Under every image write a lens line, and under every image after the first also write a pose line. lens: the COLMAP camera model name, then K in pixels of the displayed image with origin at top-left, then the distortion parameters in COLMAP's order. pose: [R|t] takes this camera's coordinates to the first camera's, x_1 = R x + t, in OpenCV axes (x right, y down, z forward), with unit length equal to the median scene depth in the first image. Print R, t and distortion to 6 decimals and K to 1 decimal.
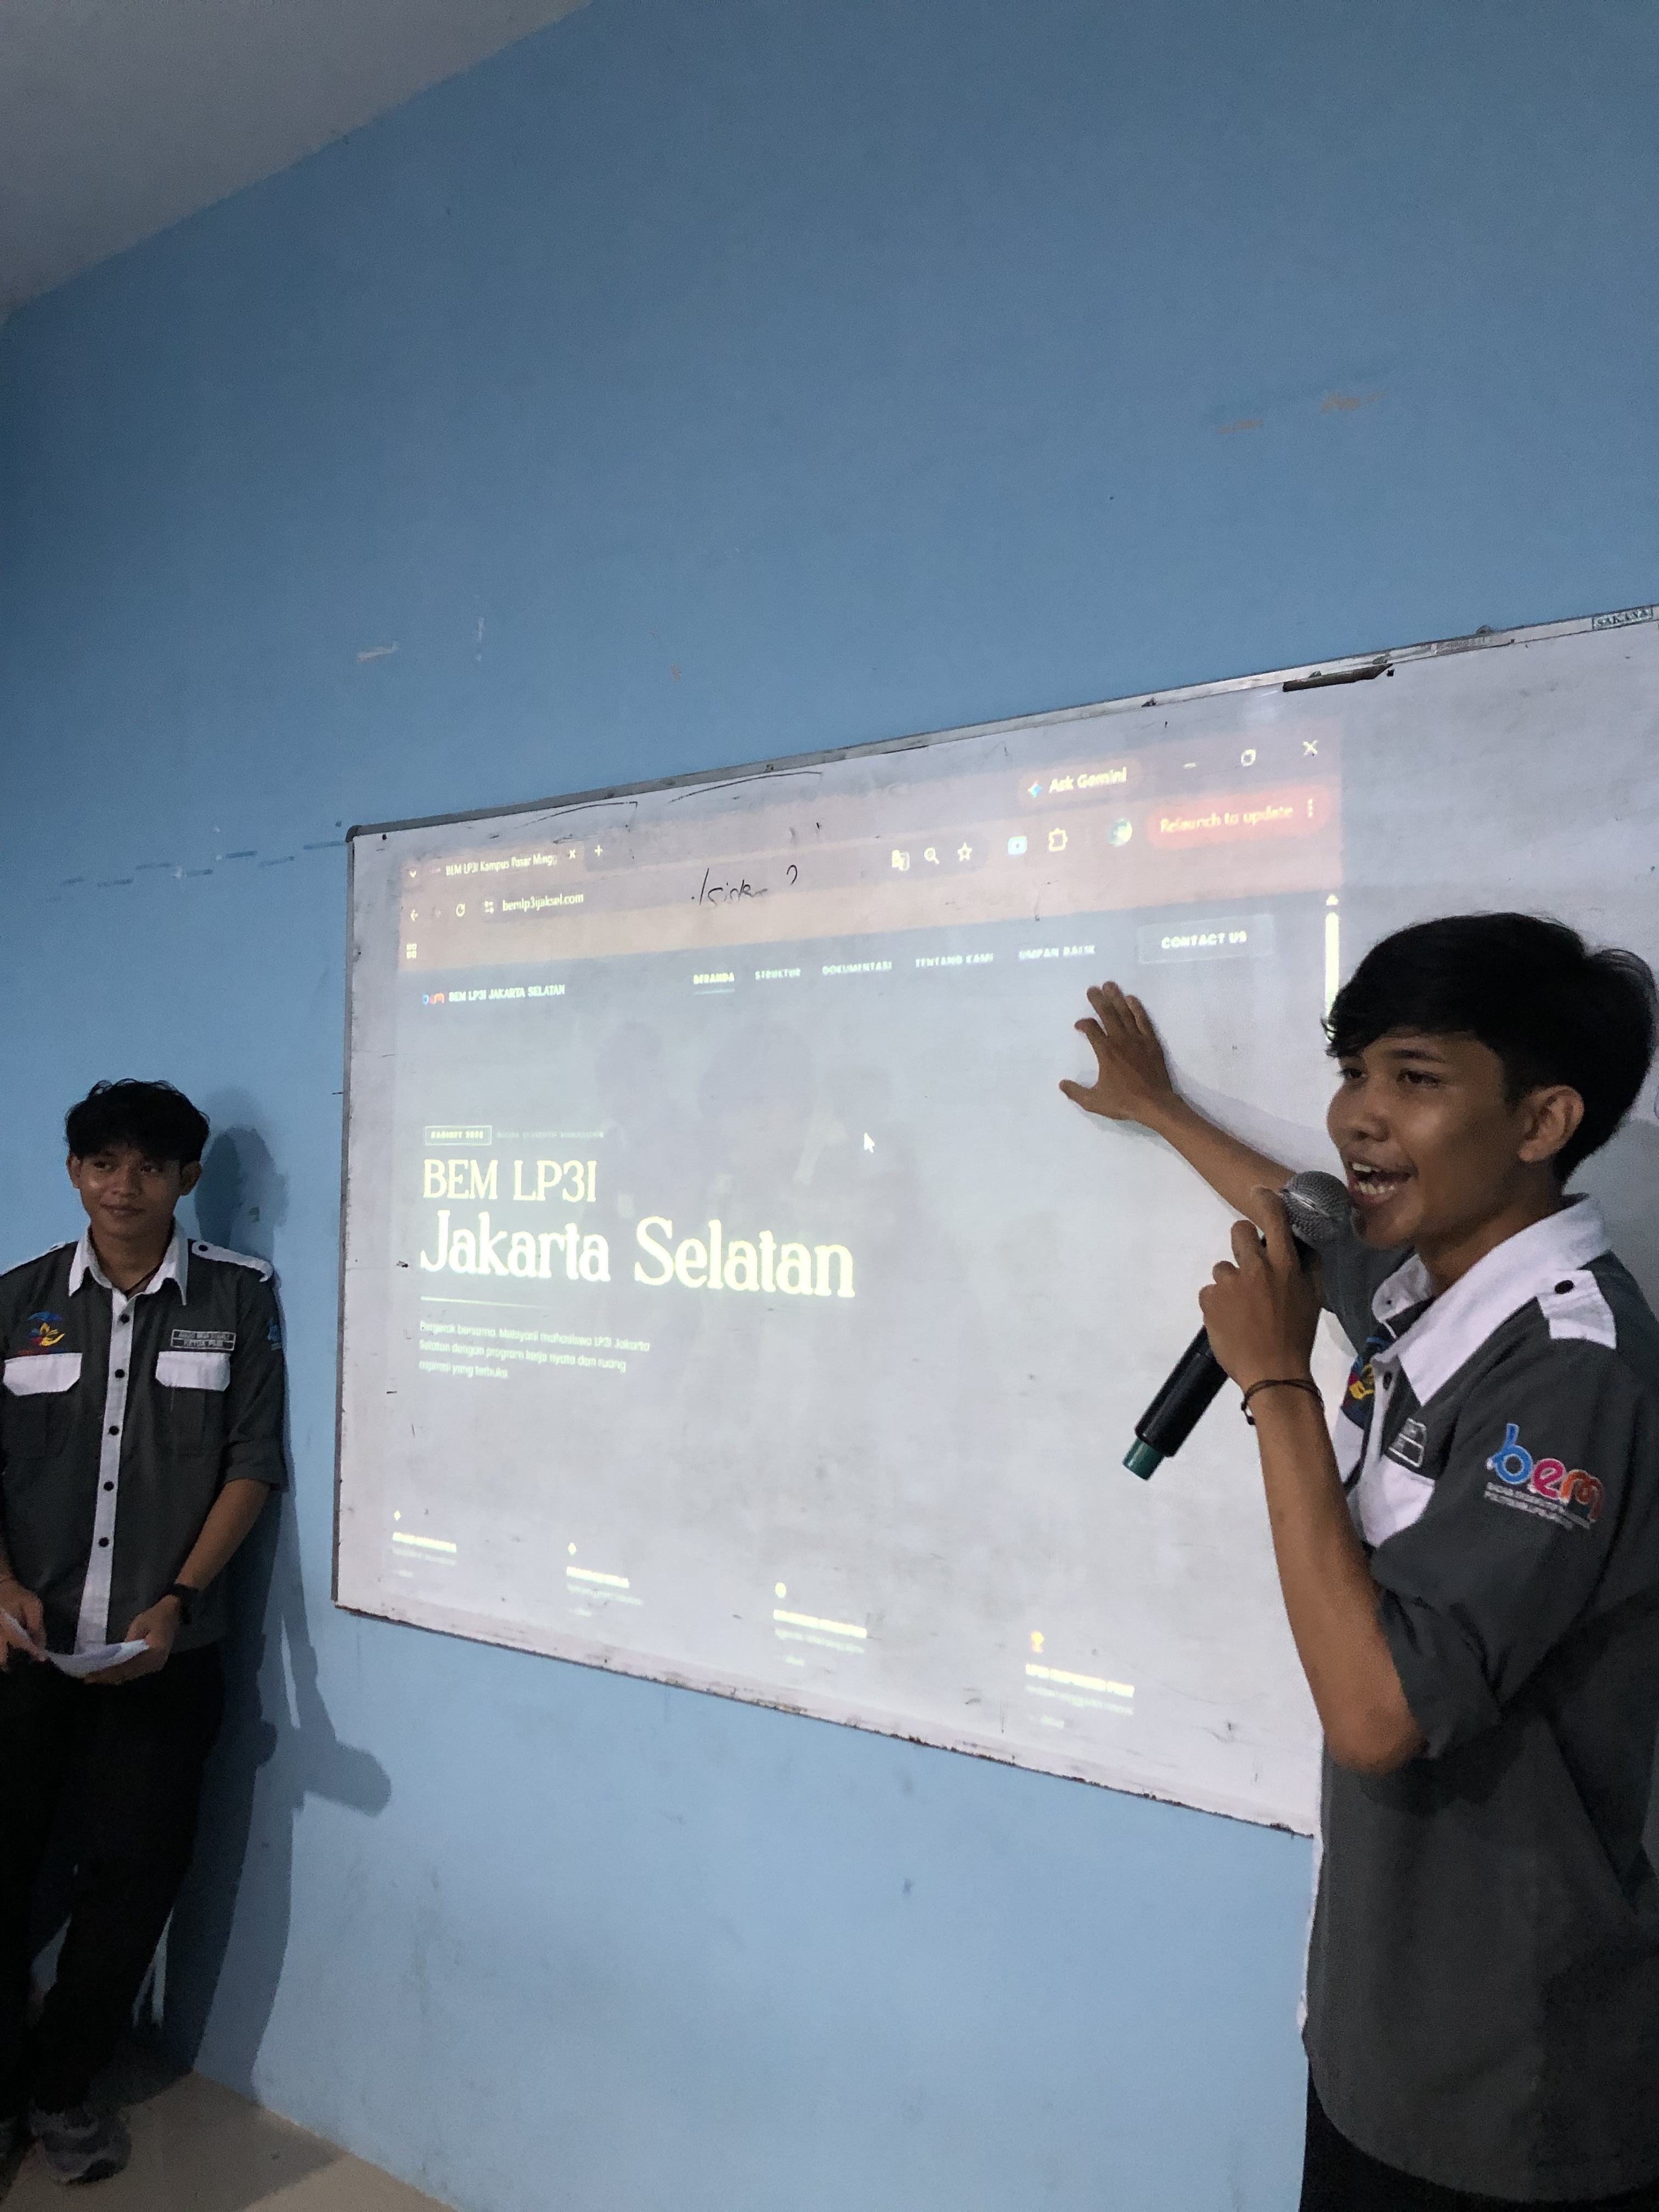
lens RADIAL K [[1809.2, 0, 833.4], [0, 1809.2, 1080.2], [0, 0, 1]] dist [0.069696, -0.072308]
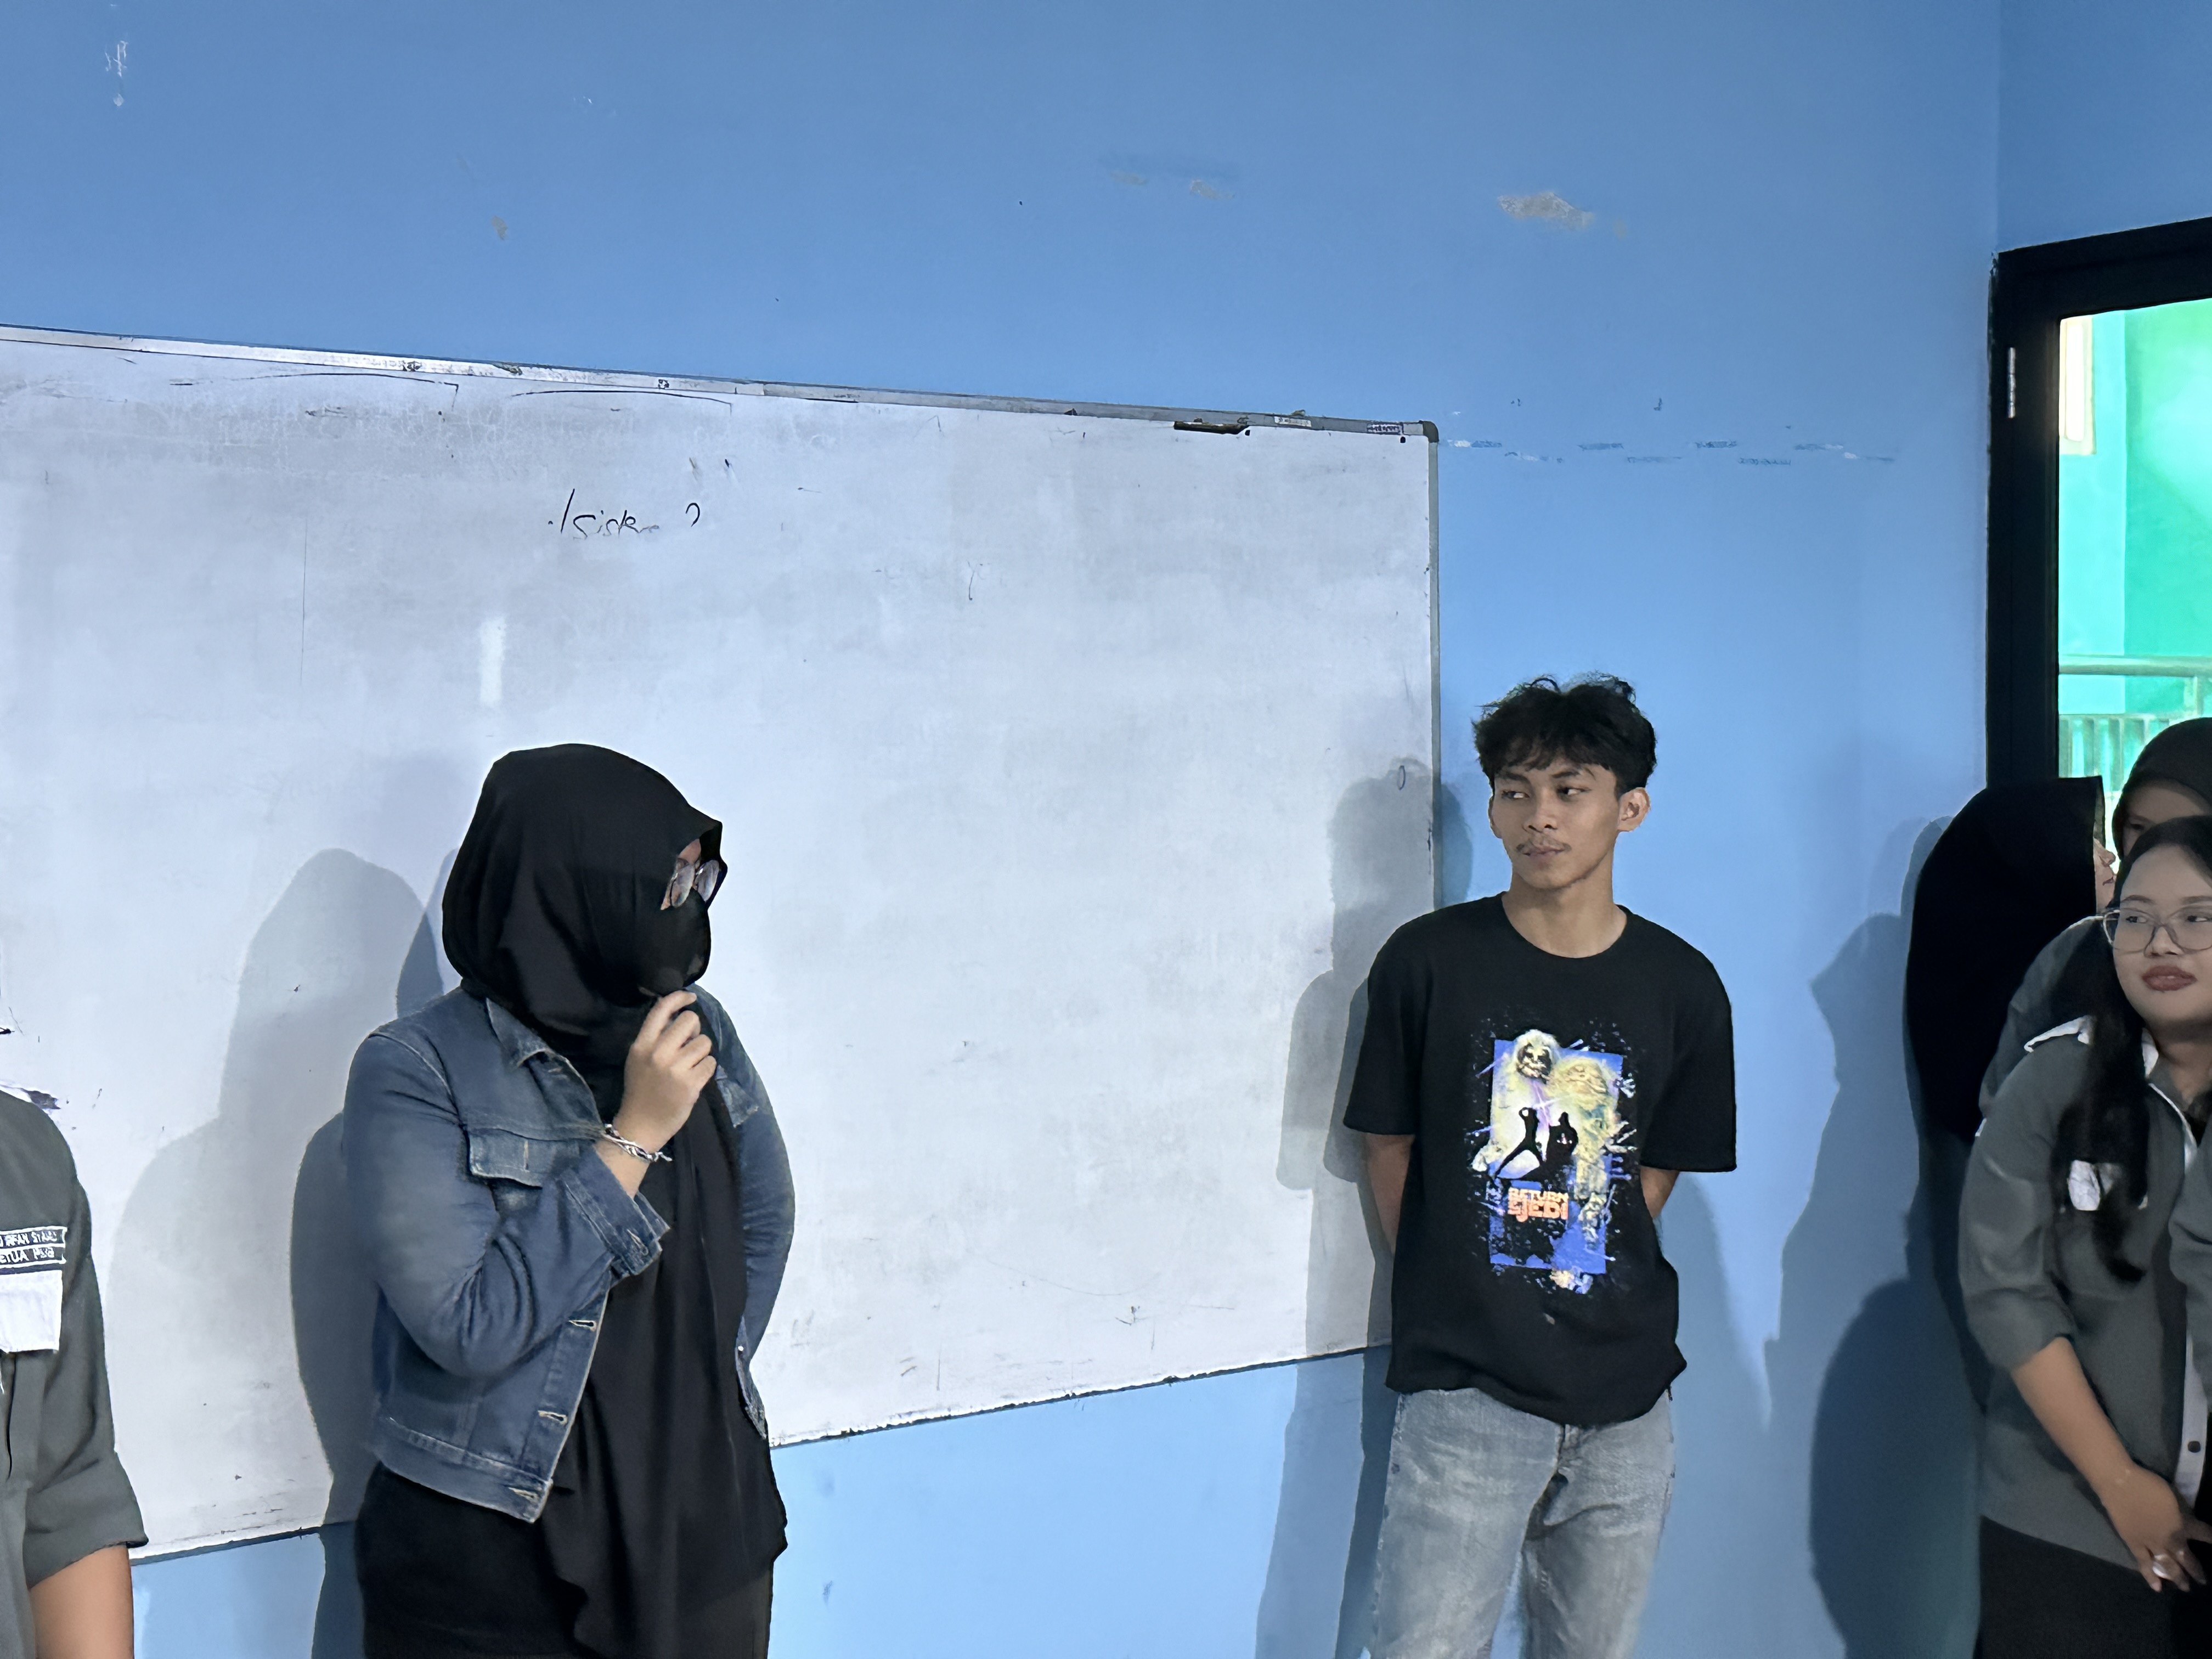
lens RADIAL K [[3050.1, 0, 1107.2], [0, 3050.1, 845.5], [0, 0, 1]] dist [0.146689, -0.146035]
pose [[0.299141, -0.031534, 0.953688, -1.258109], [-0.023042, 0.998924, 0.040257, -0.017386], [-0.953931, -0.034018, 0.298093, 0.335484]]
